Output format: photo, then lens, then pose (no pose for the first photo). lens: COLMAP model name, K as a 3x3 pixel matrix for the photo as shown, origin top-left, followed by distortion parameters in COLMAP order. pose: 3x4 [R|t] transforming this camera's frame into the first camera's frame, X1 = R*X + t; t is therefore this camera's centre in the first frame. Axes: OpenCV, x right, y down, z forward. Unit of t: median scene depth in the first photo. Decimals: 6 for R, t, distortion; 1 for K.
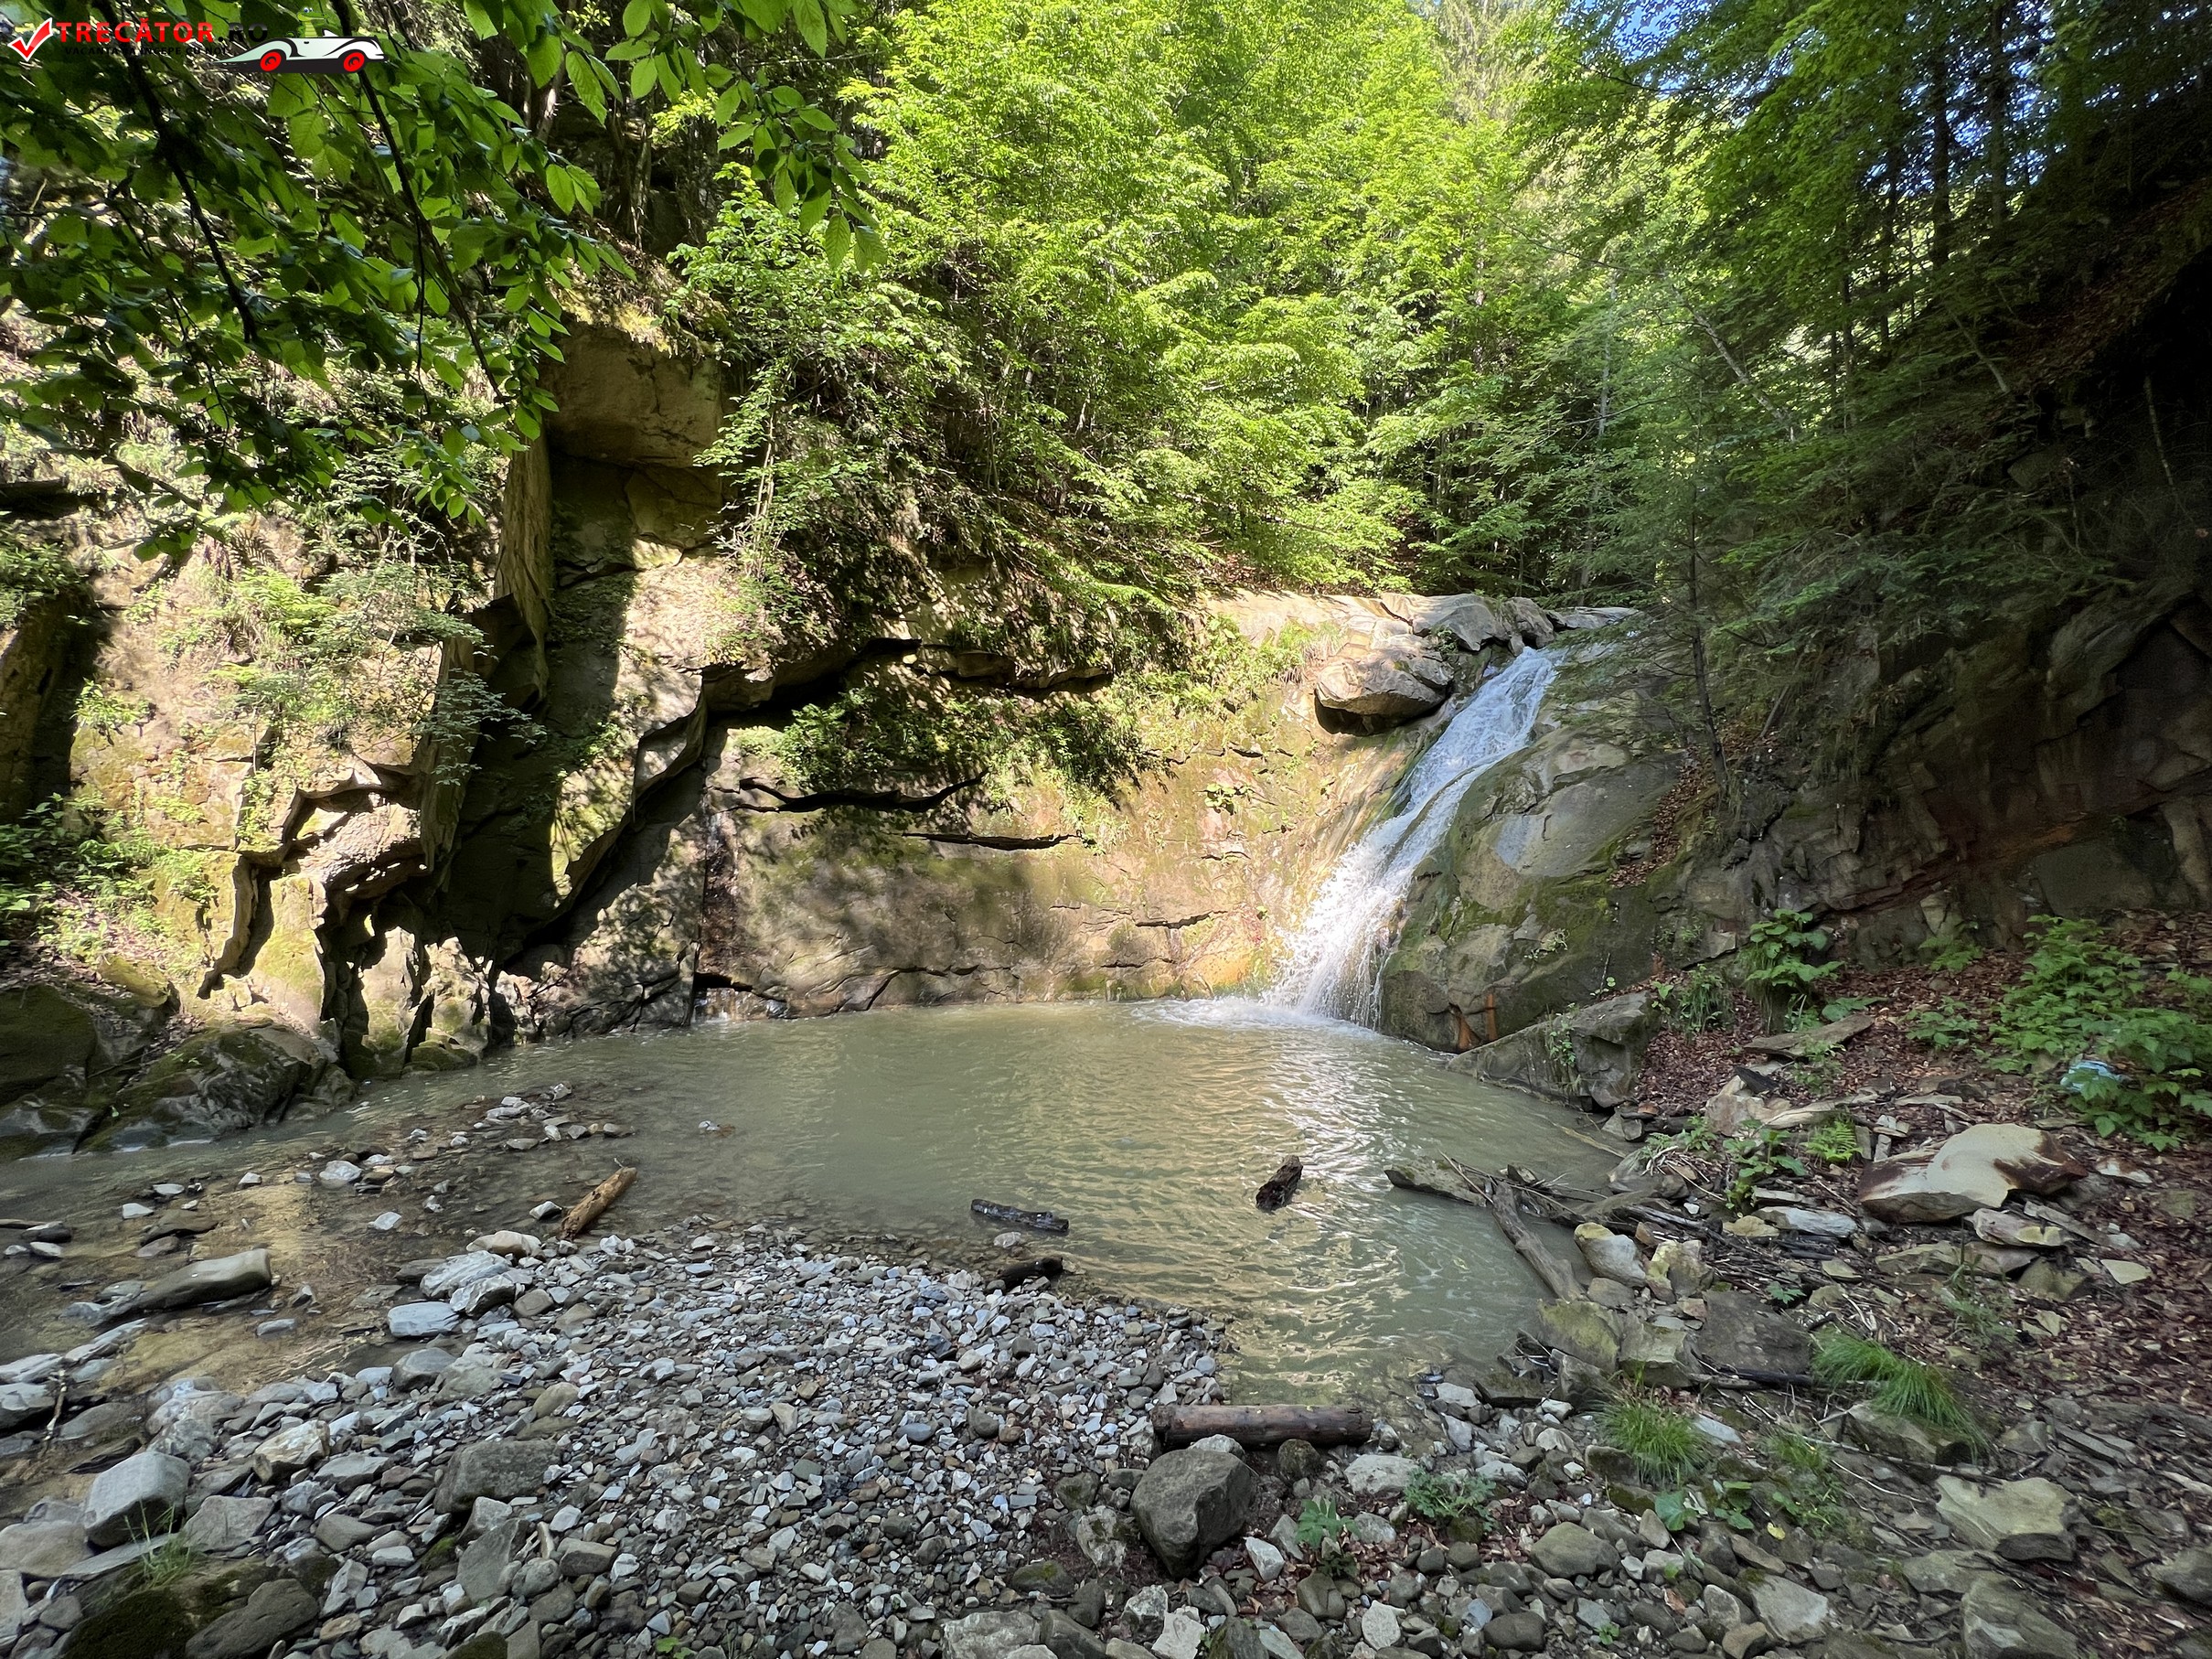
lens RADIAL K [[881.5, 0, 1107.4], [0, 881.5, 834.8], [0, 0, 1]] dist [-0.000868, -0.000416]
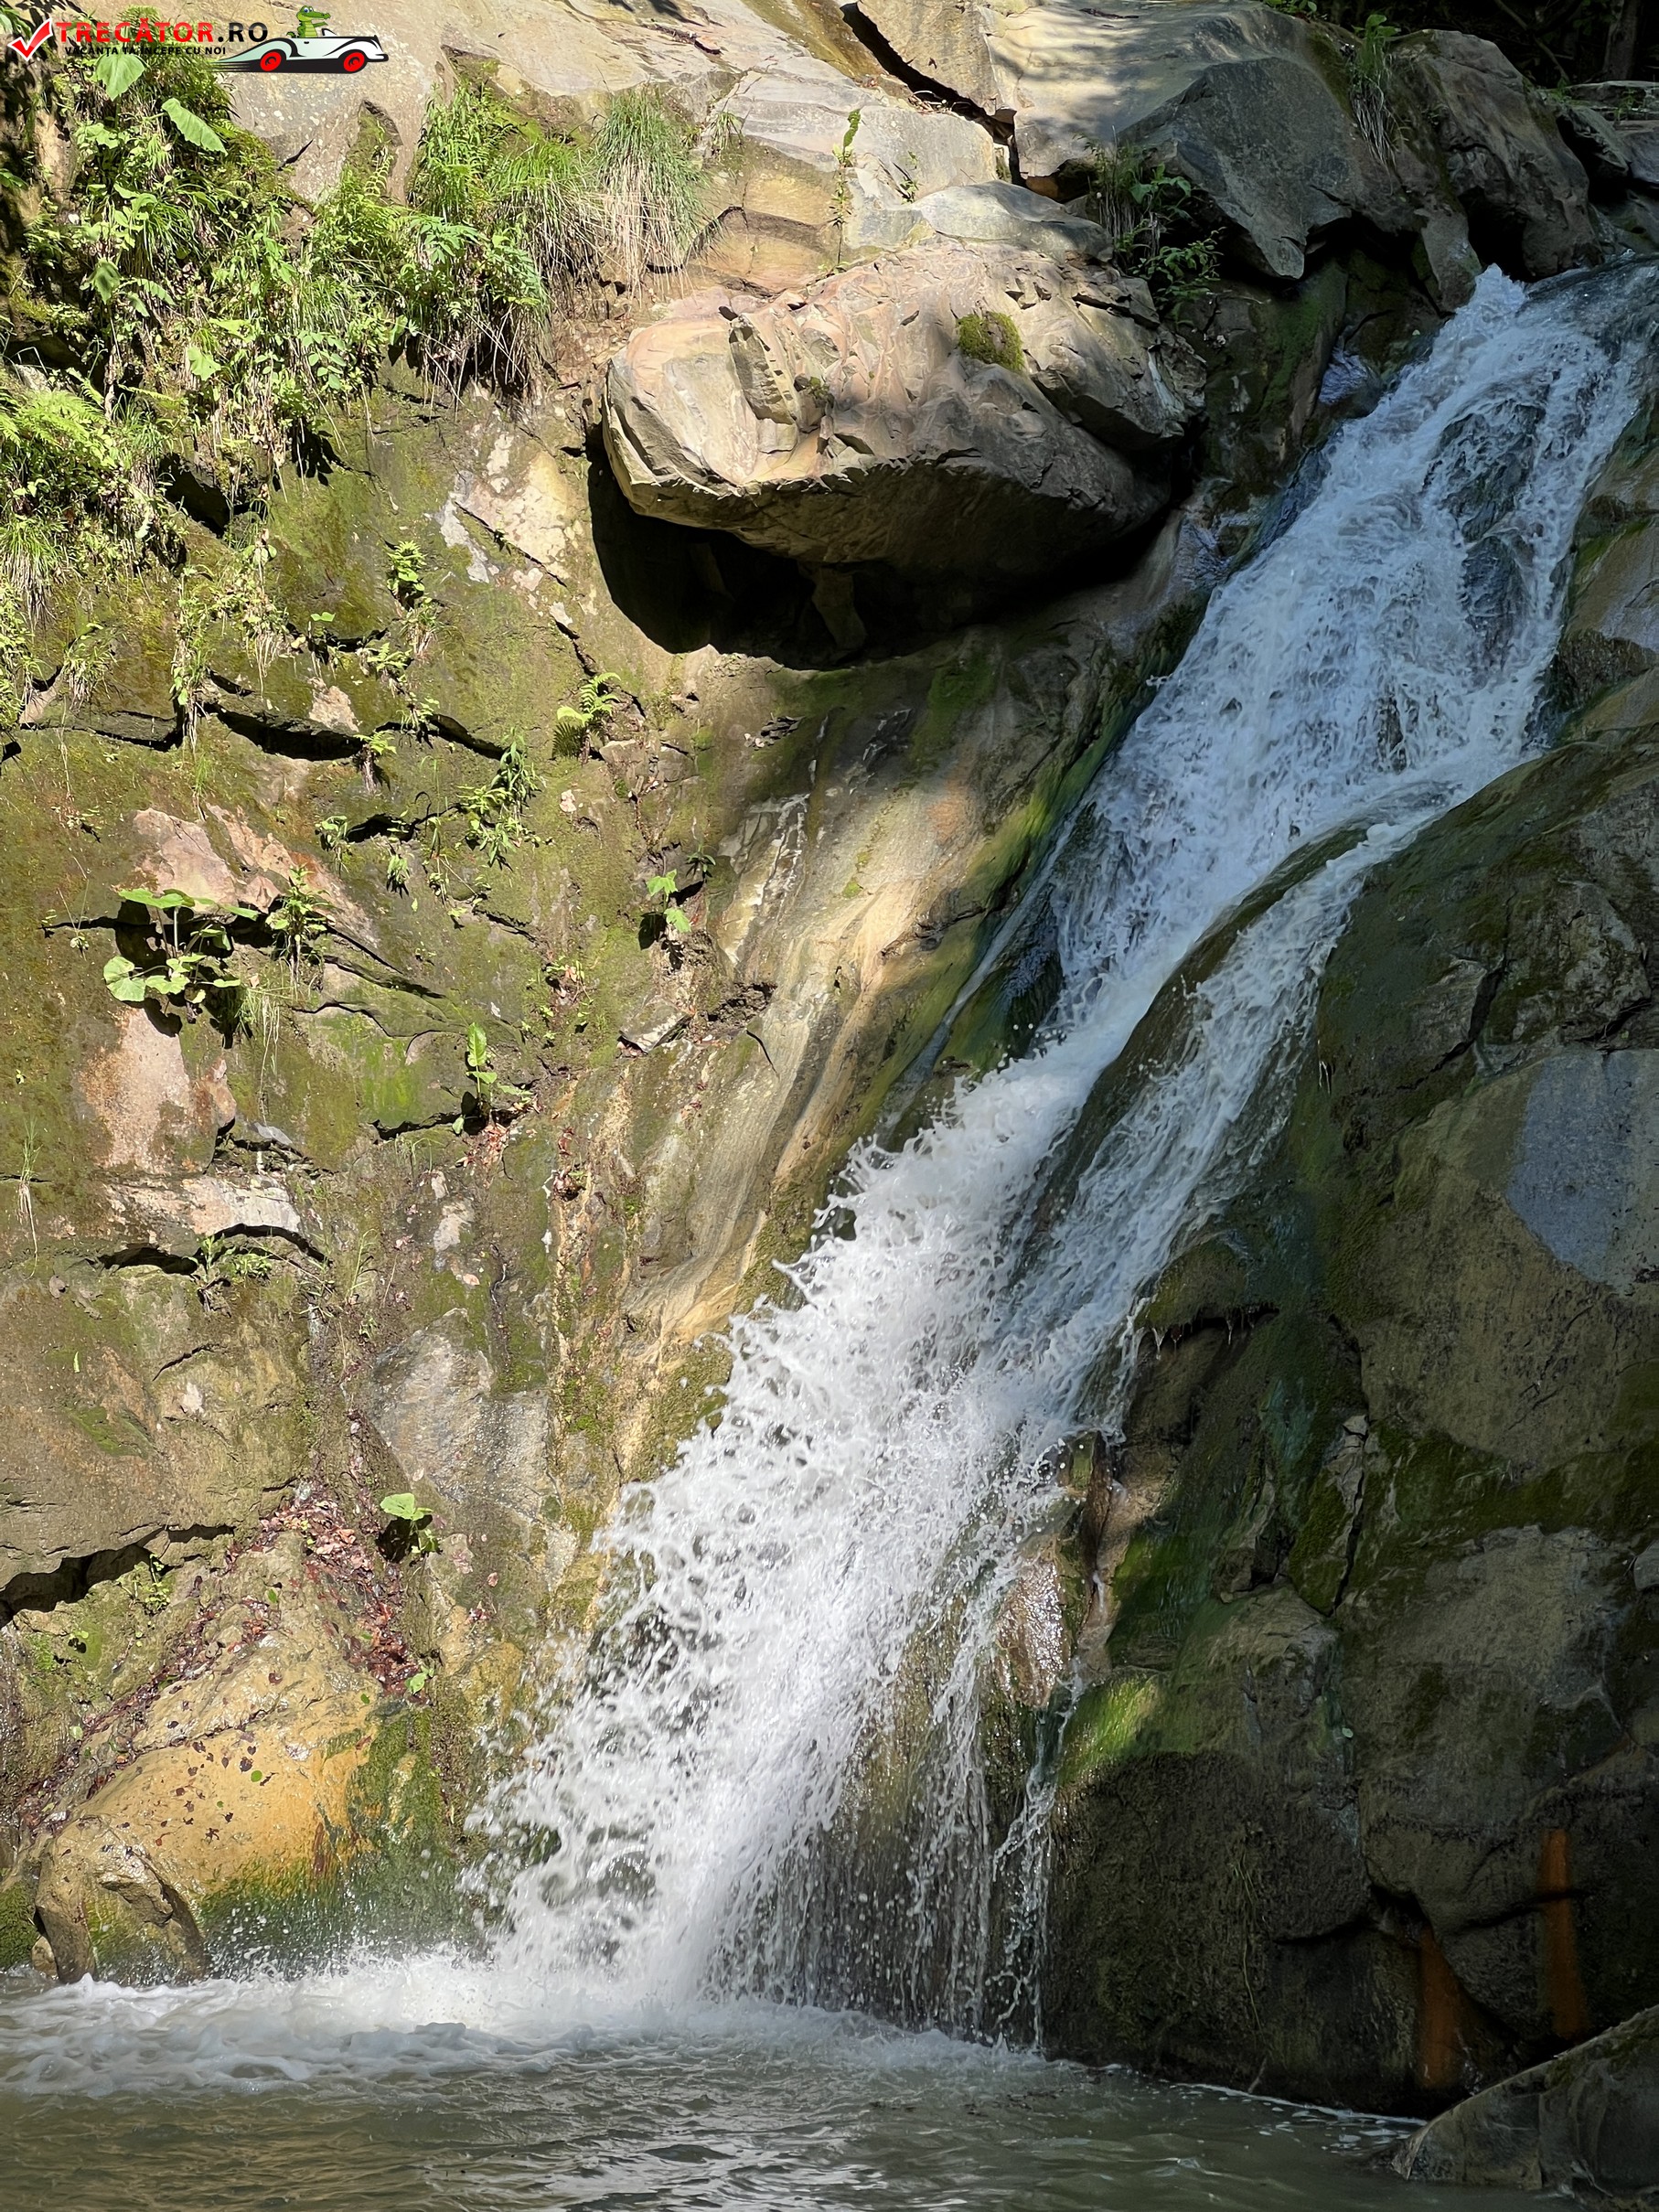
lens RADIAL K [[4945.8, 0, 831.1], [0, 4945.8, 1050.4], [0, 0, 1]] dist [-0.034218, 3.925980]
pose [[0.932595, 0.001453, 0.360922, -0.180984], [0.005806, 0.999802, -0.019027, 0.001351], [-0.360878, 0.019840, 0.932402, -0.122277]]
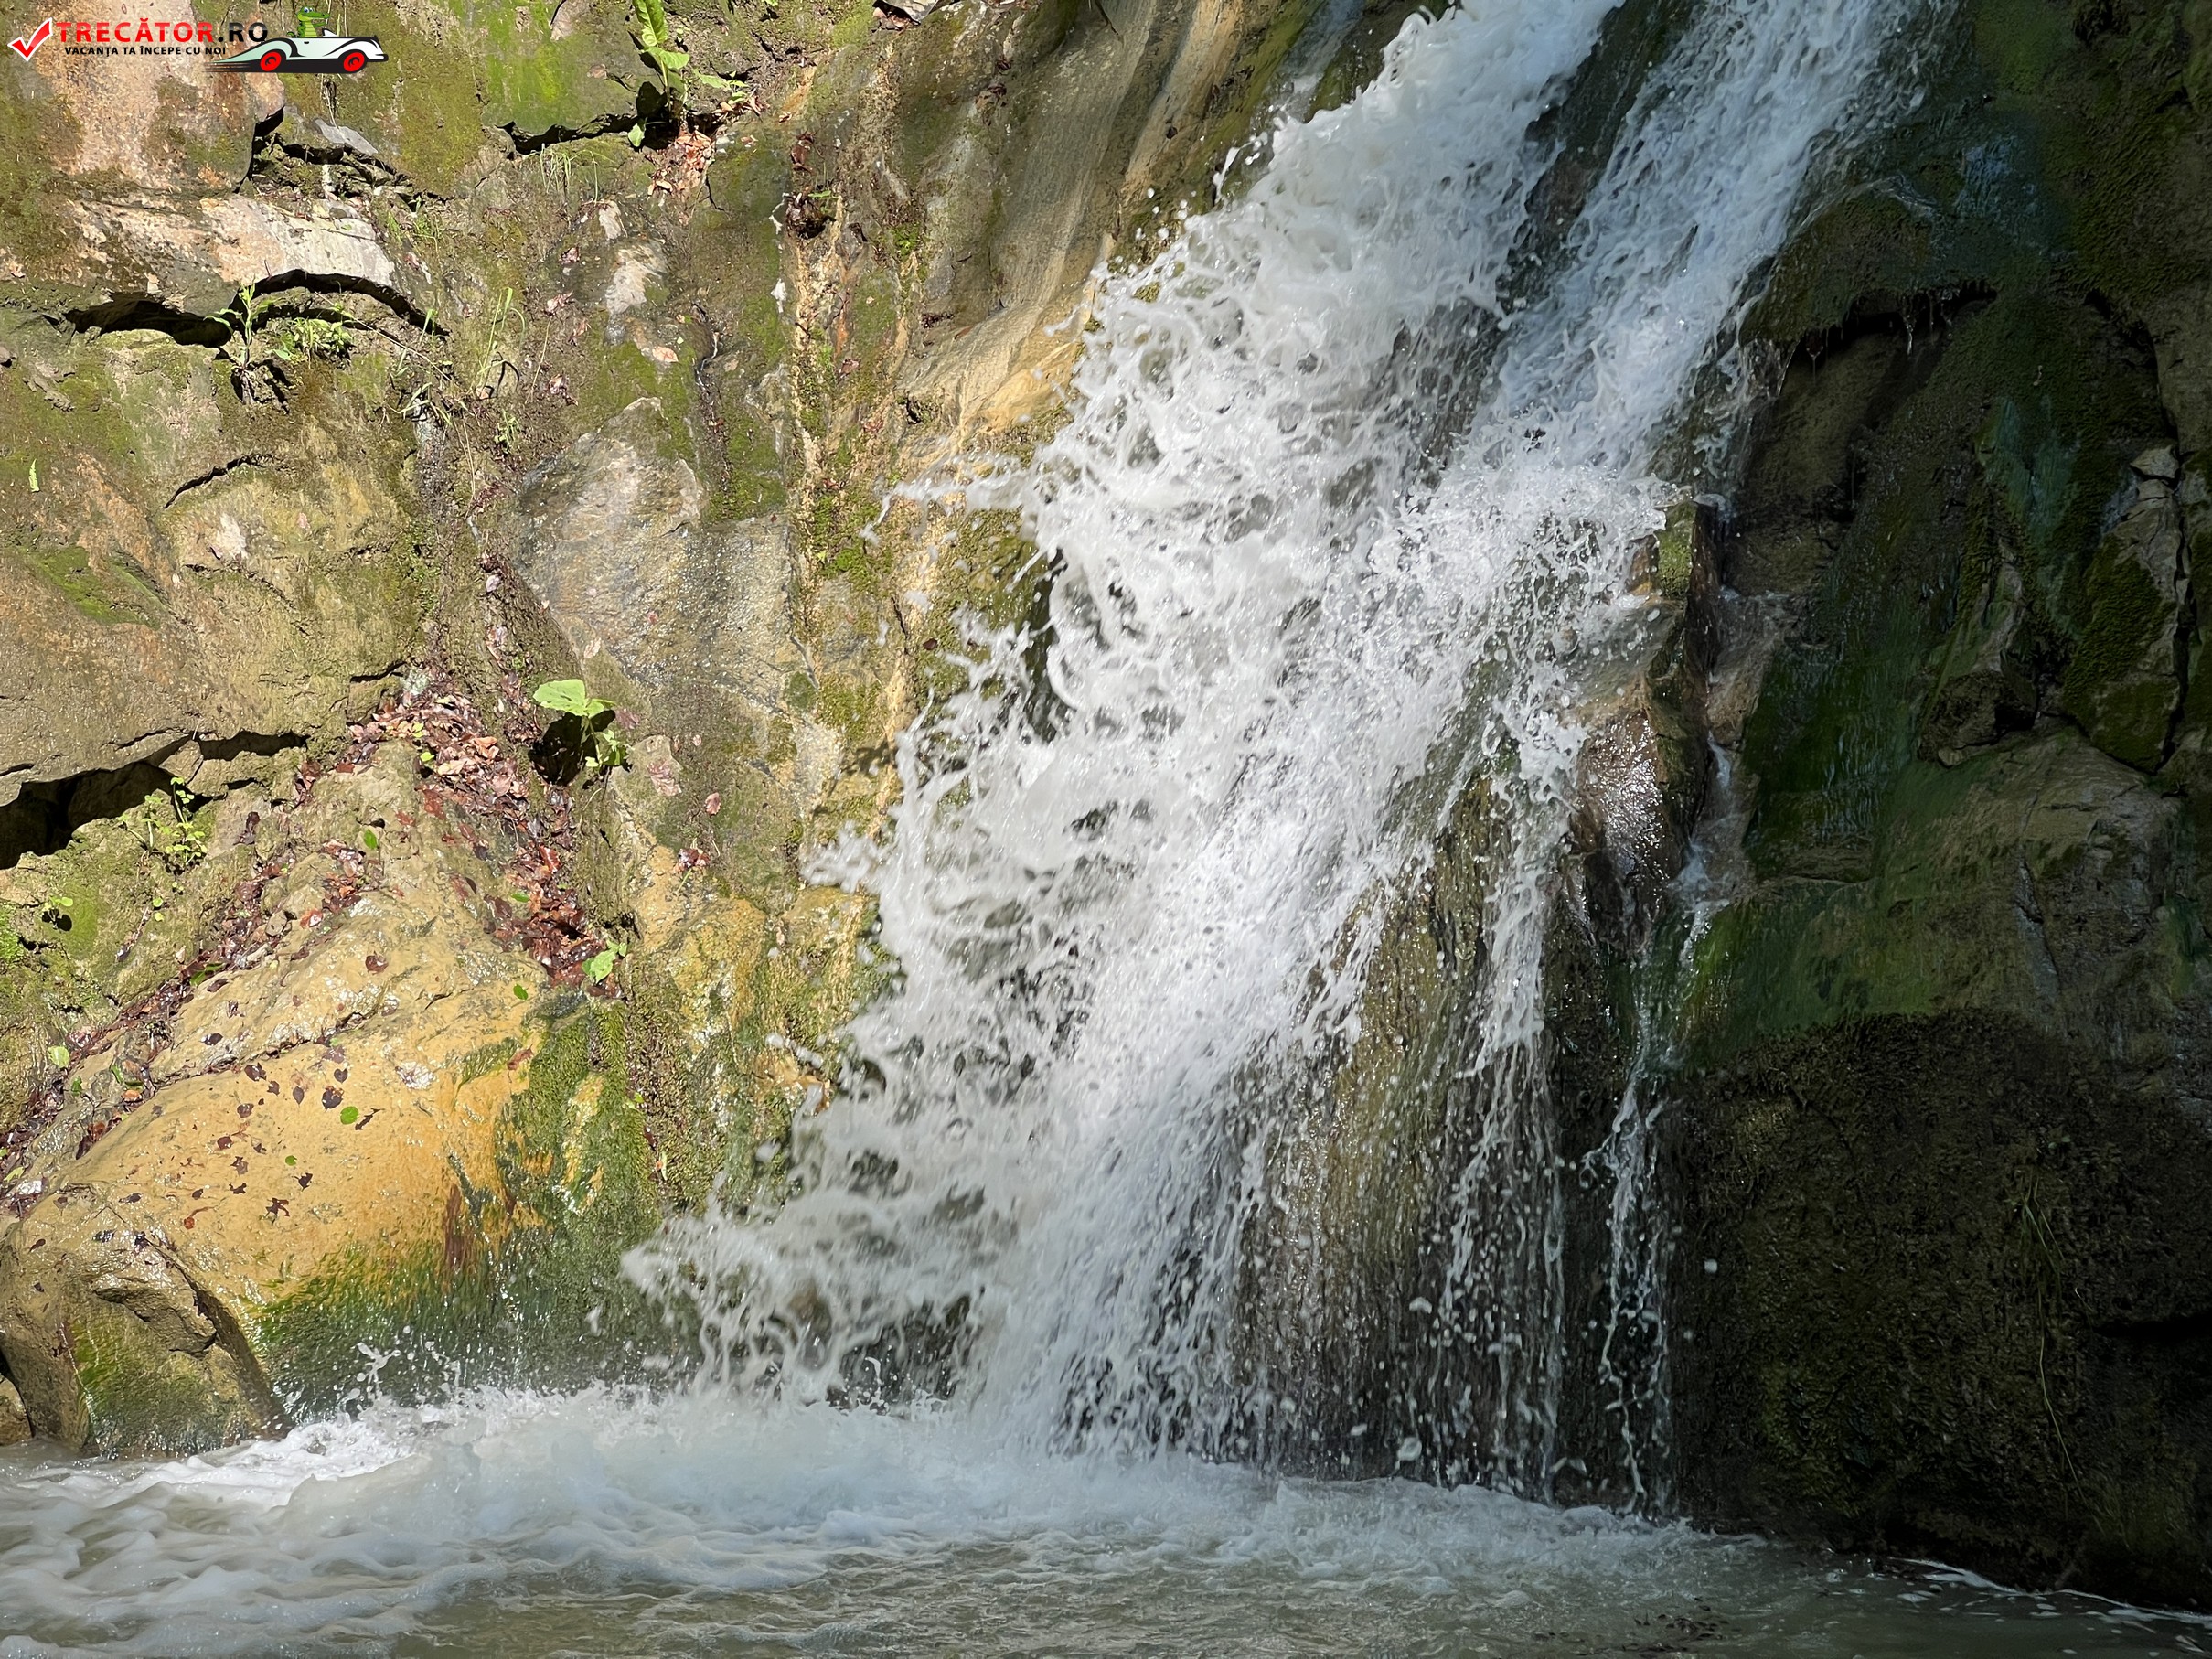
lens RADIAL K [[4945.8, 0, 1109.4], [0, 4945.8, 800.2], [0, 0, 1]] dist [-0.034218, 3.925980]
pose [[0.928535, -0.057539, 0.366760, -0.024318], [0.038613, 0.997526, 0.058740, 0.074449], [-0.369232, -0.040381, 0.928459, 0.369948]]
